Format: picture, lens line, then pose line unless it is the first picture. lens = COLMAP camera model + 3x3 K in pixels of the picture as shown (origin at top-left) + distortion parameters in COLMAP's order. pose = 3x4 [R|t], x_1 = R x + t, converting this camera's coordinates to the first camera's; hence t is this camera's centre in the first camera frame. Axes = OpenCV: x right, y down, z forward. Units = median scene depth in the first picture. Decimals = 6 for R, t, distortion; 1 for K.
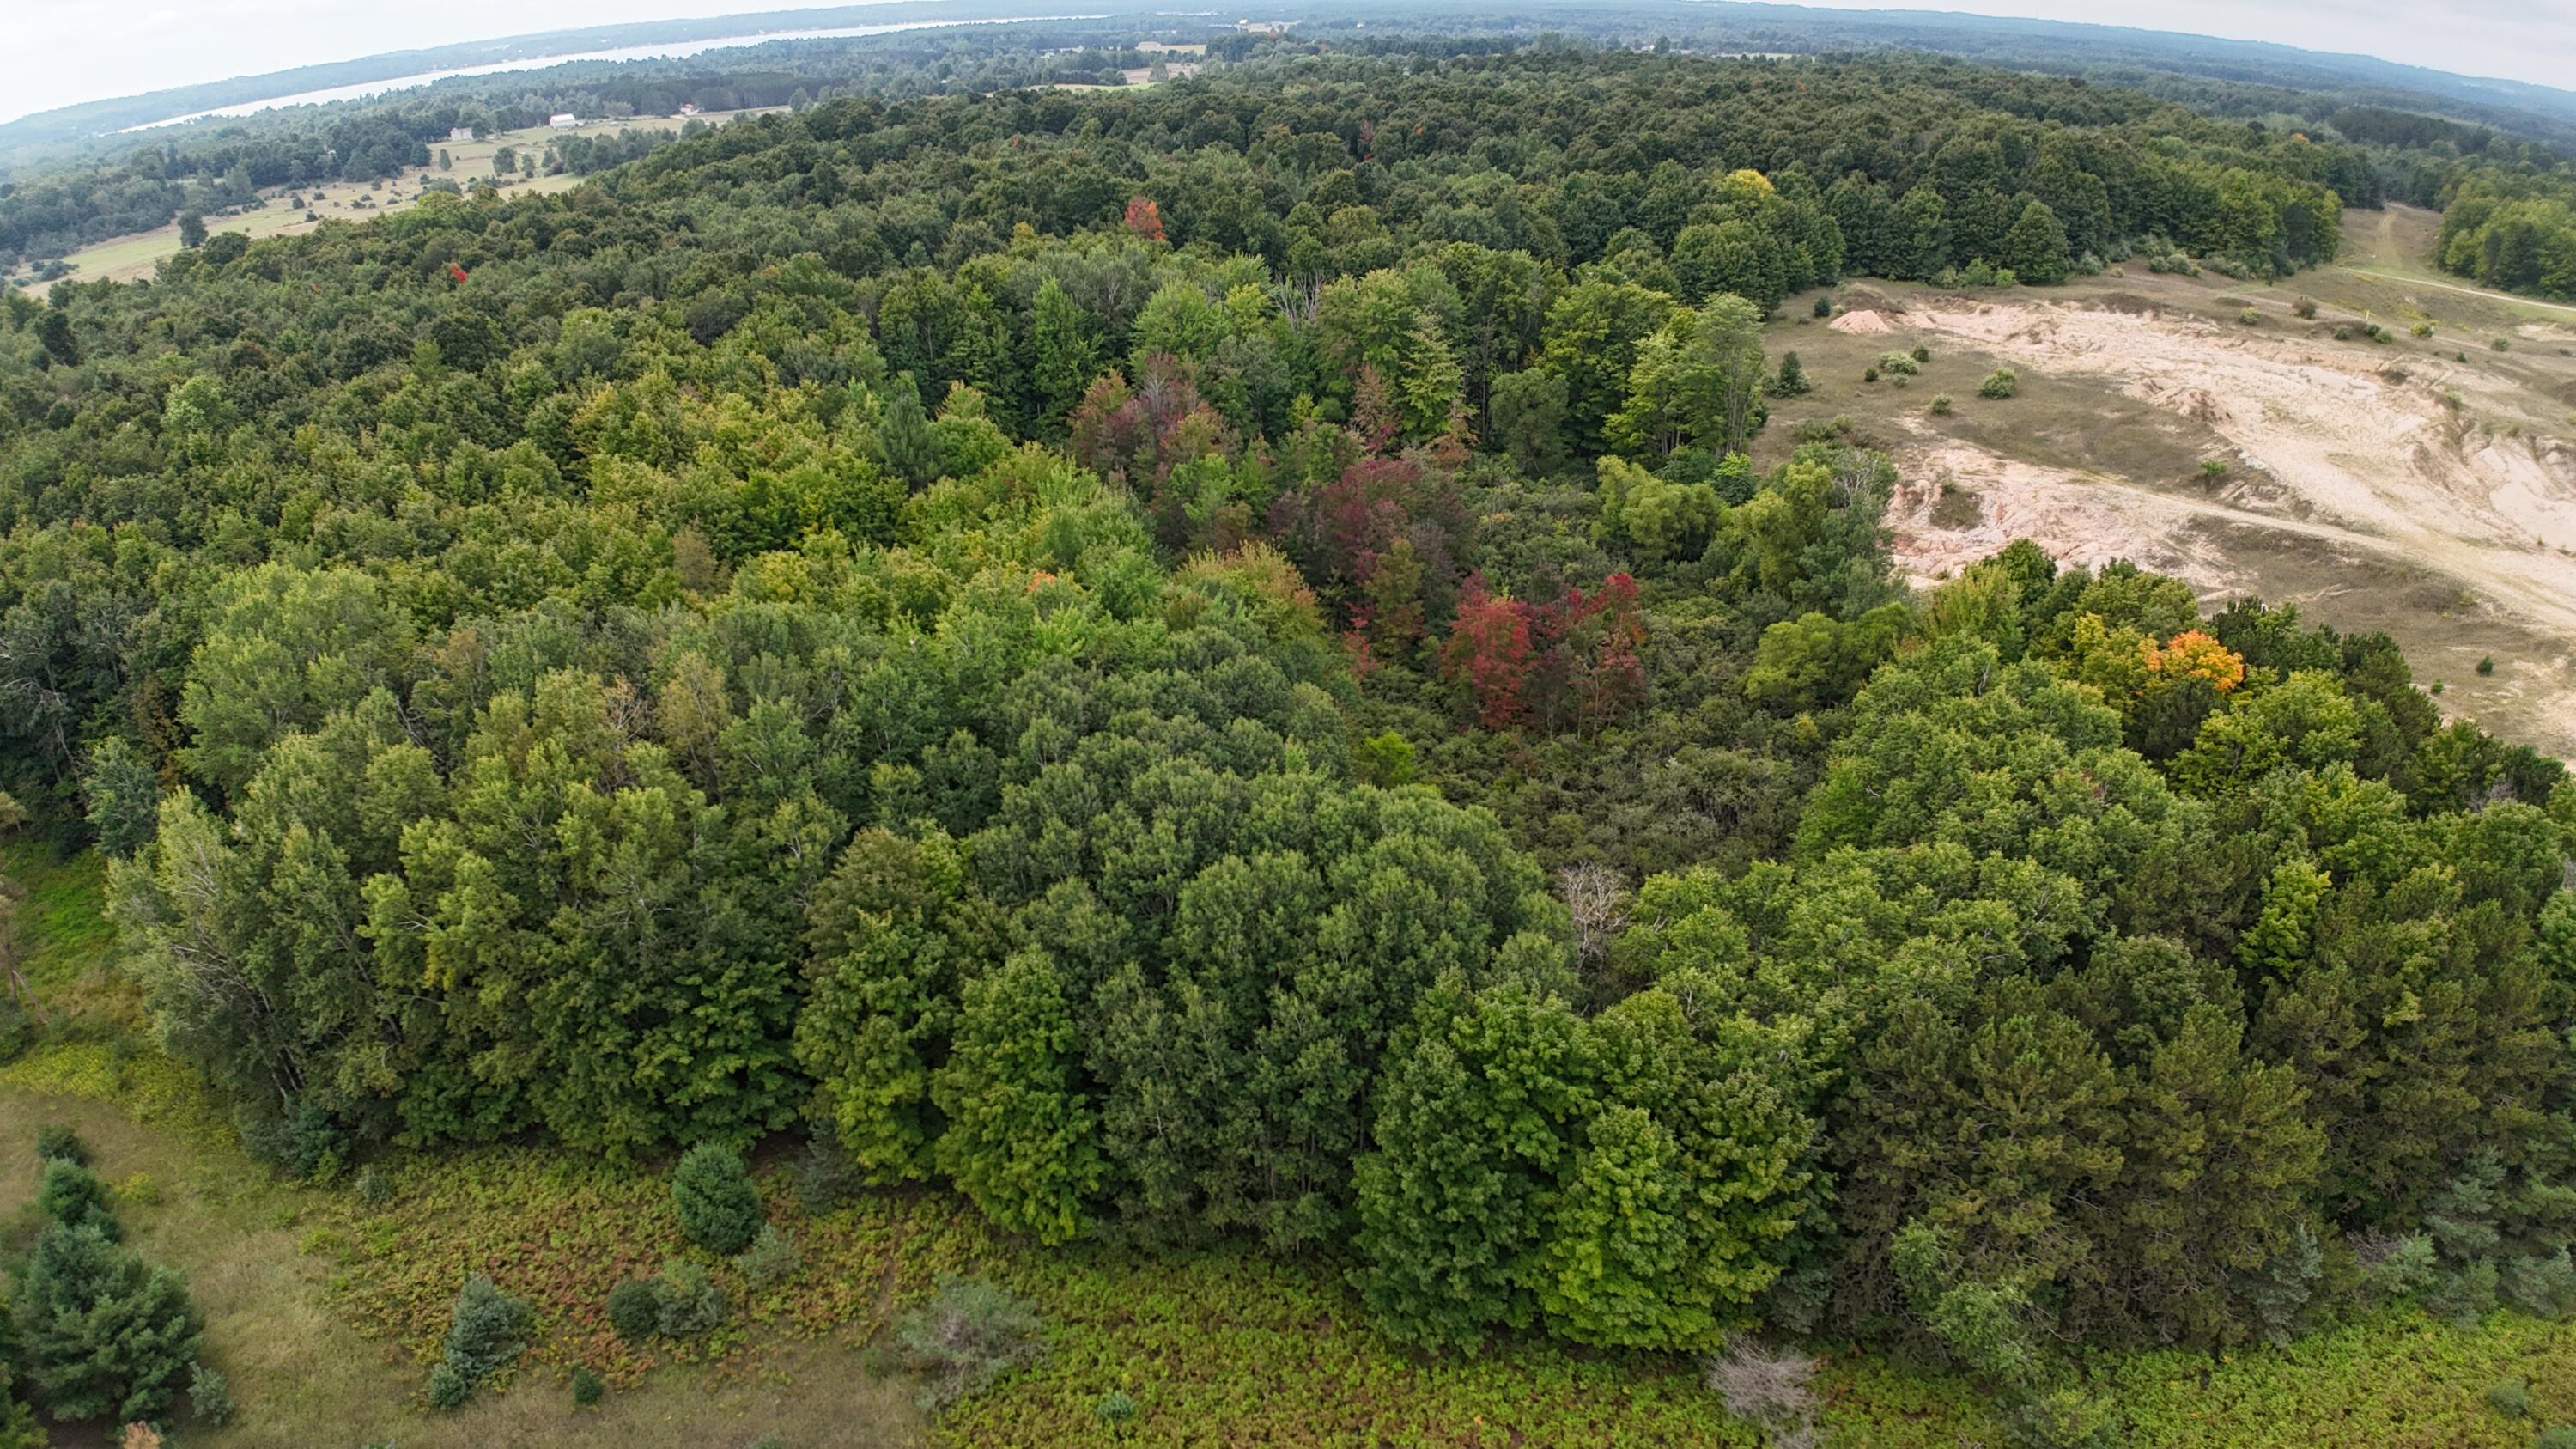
lens RADIAL K [[1576.0, 0, 1300.1], [0, 1576.0, 732.5], [0, 0, 1]] dist [-0.180439, 0.021223]
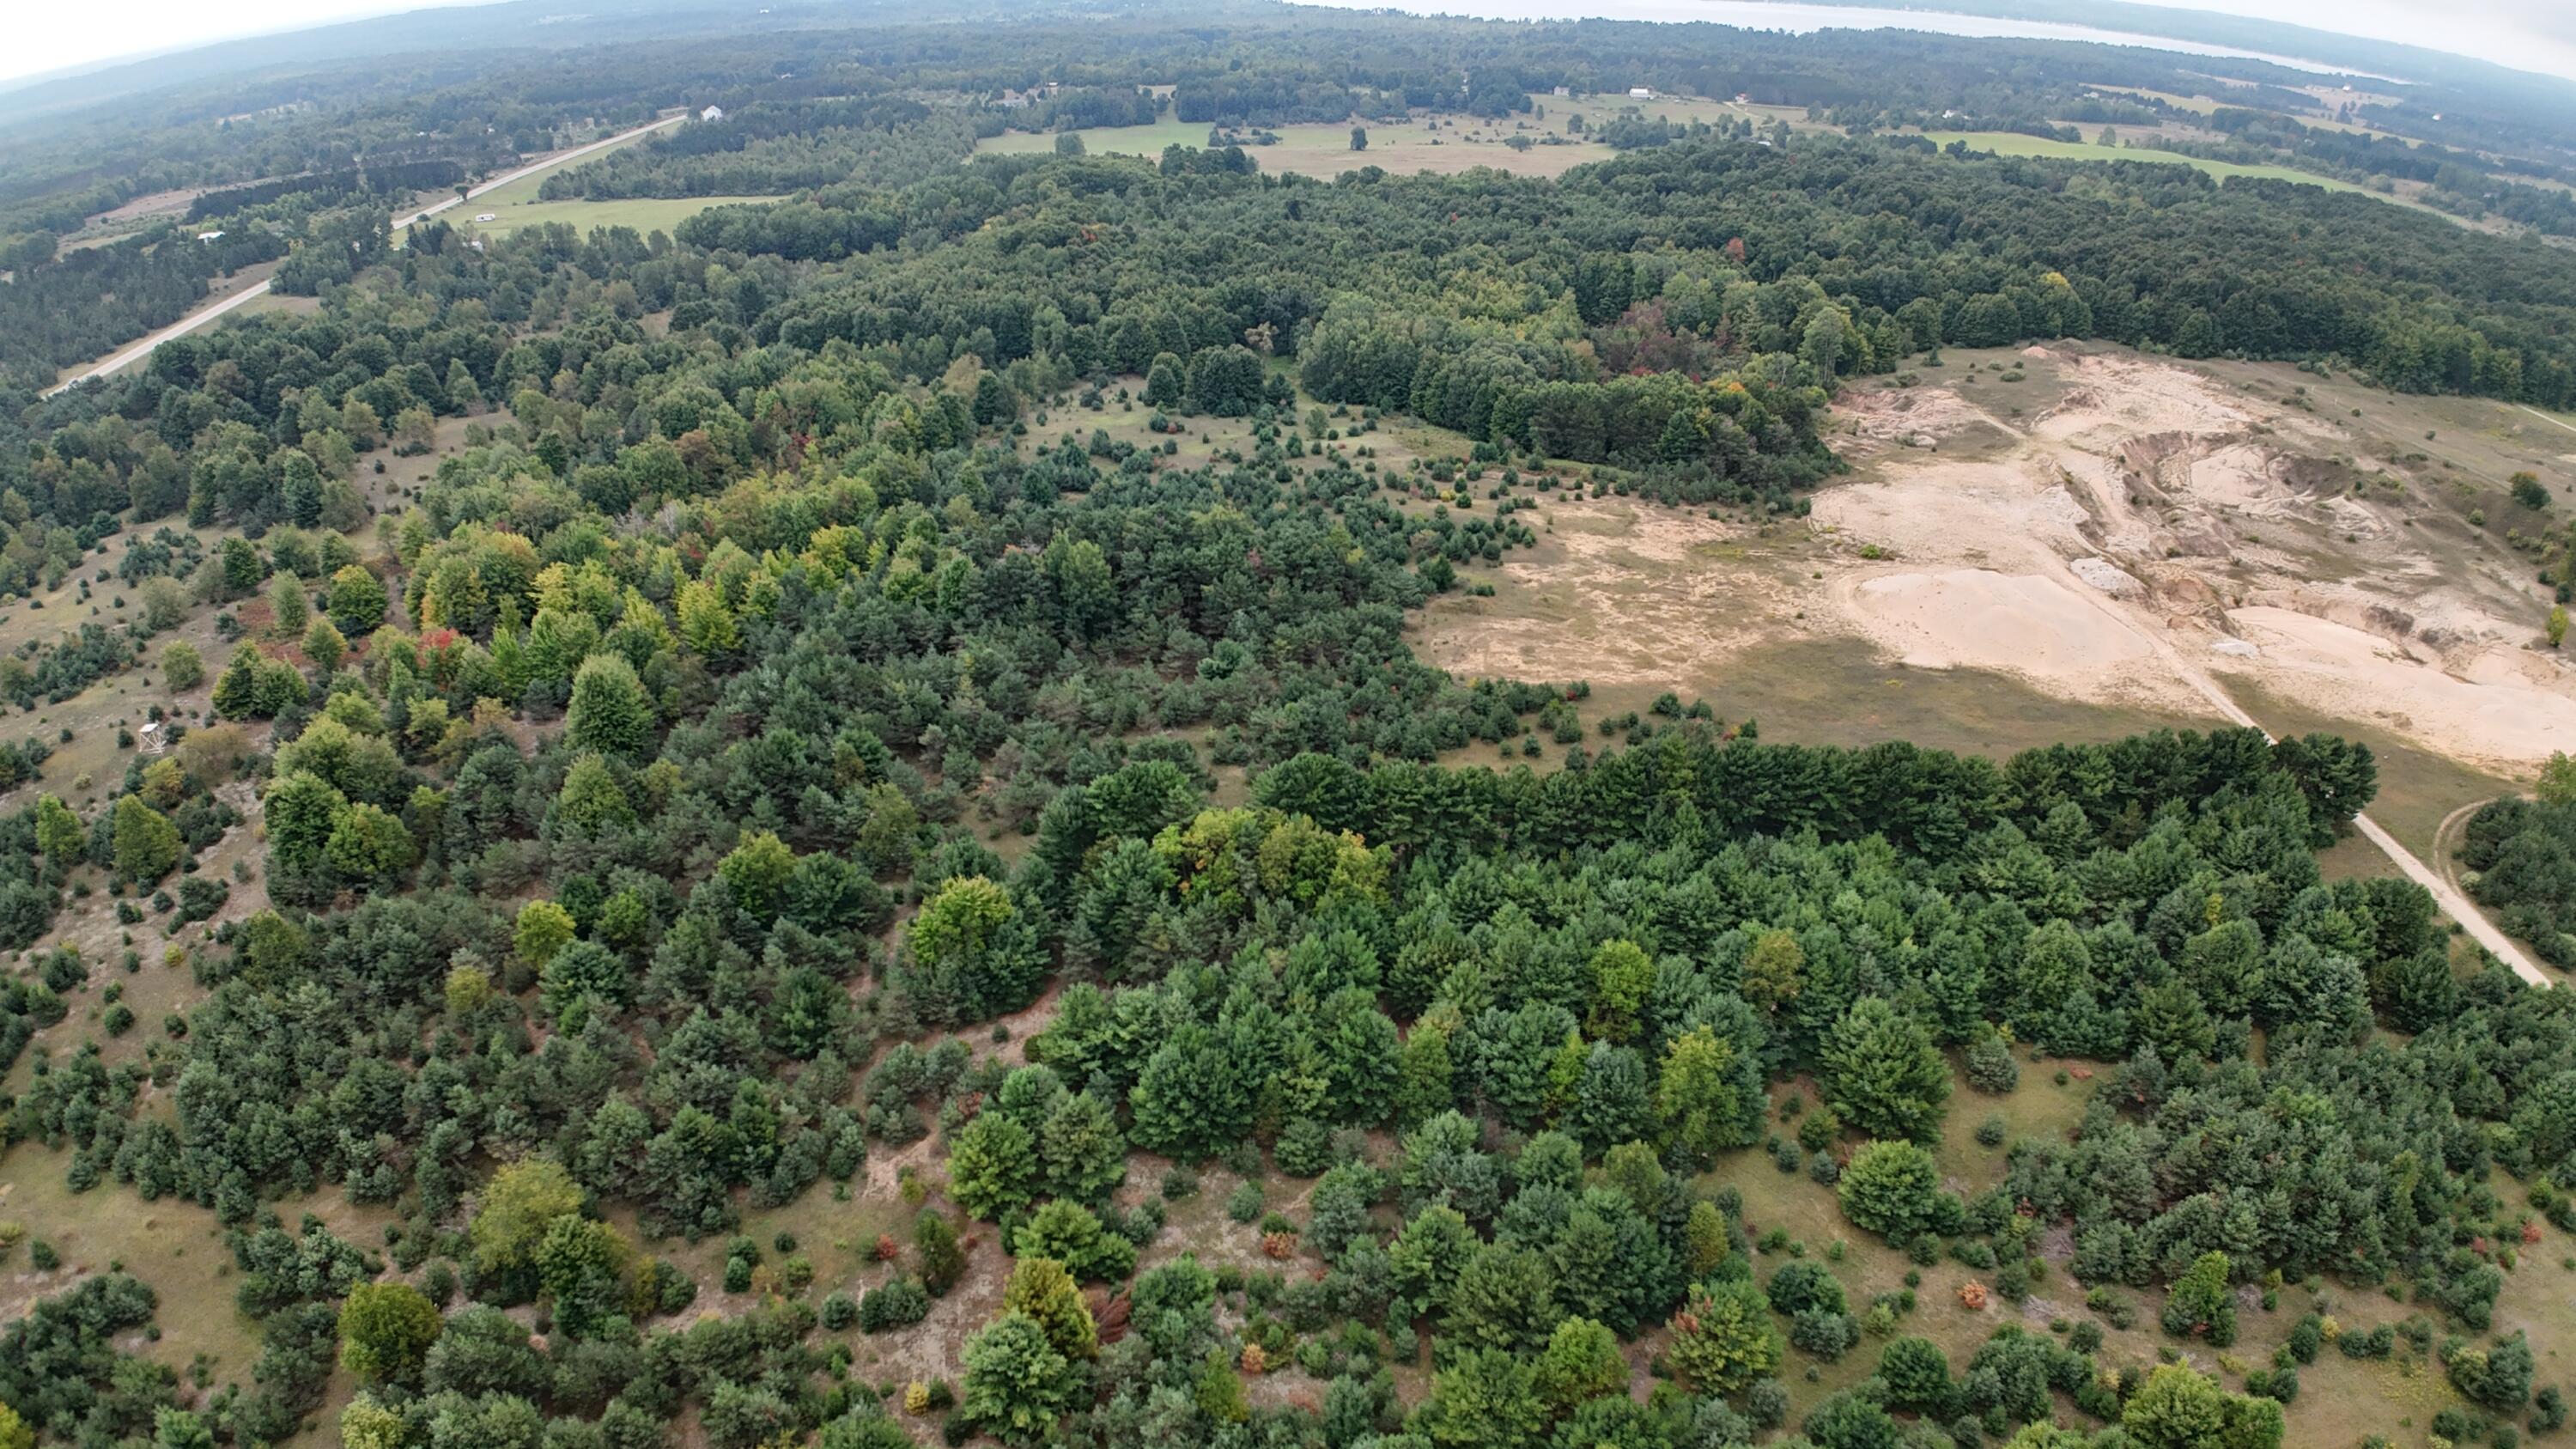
lens RADIAL K [[1582.2, 0, 1276.4], [0, 1582.2, 732.2], [0, 0, 1]] dist [-0.175504, 0.017215]
pose [[0.761595, 0.306196, -0.571154, 1.422865], [-0.290079, 0.949187, 0.122058, 0.412681], [0.579506, 0.072721, 0.811717, -1.839071]]
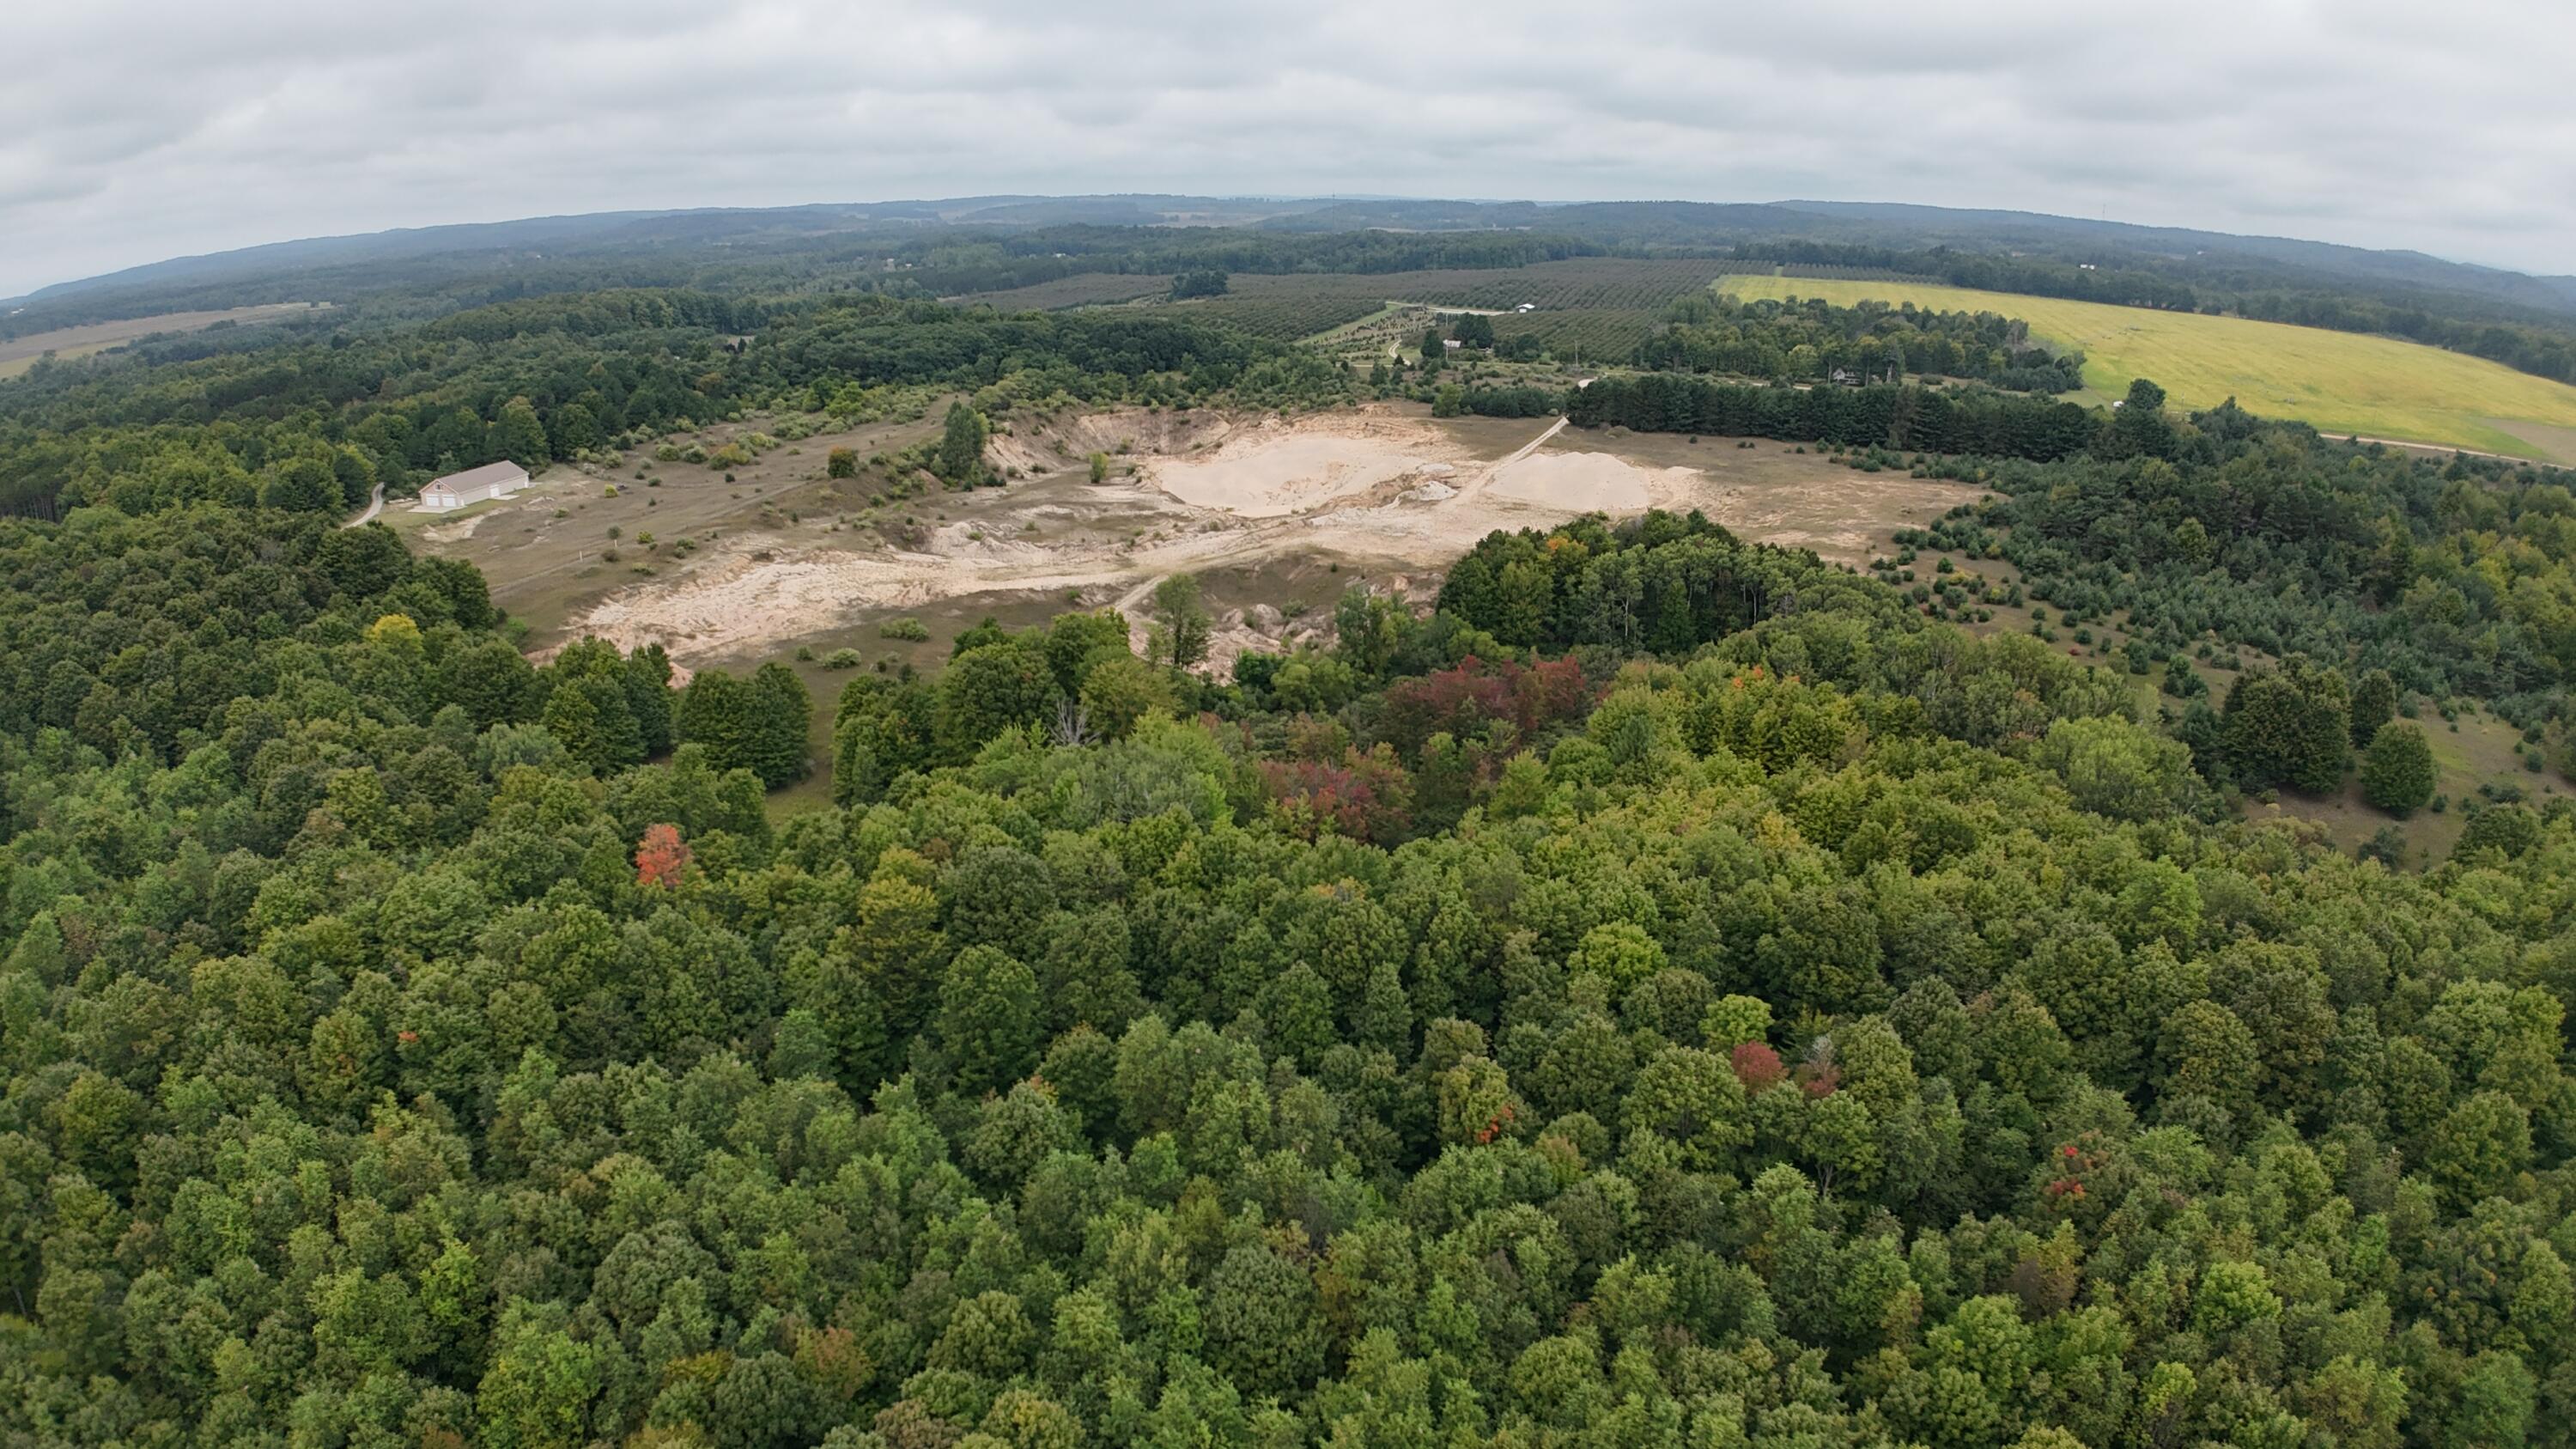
lens RADIAL K [[1587.2, 0, 1270.1], [0, 1587.2, 720.1], [0, 0, 1]] dist [-0.178864, 0.015199]
pose [[-0.451214, -0.277463, 0.848187, -1.218234], [0.402479, 0.785020, 0.470908, -0.944933], [-0.796503, 0.553858, -0.242539, 1.509019]]
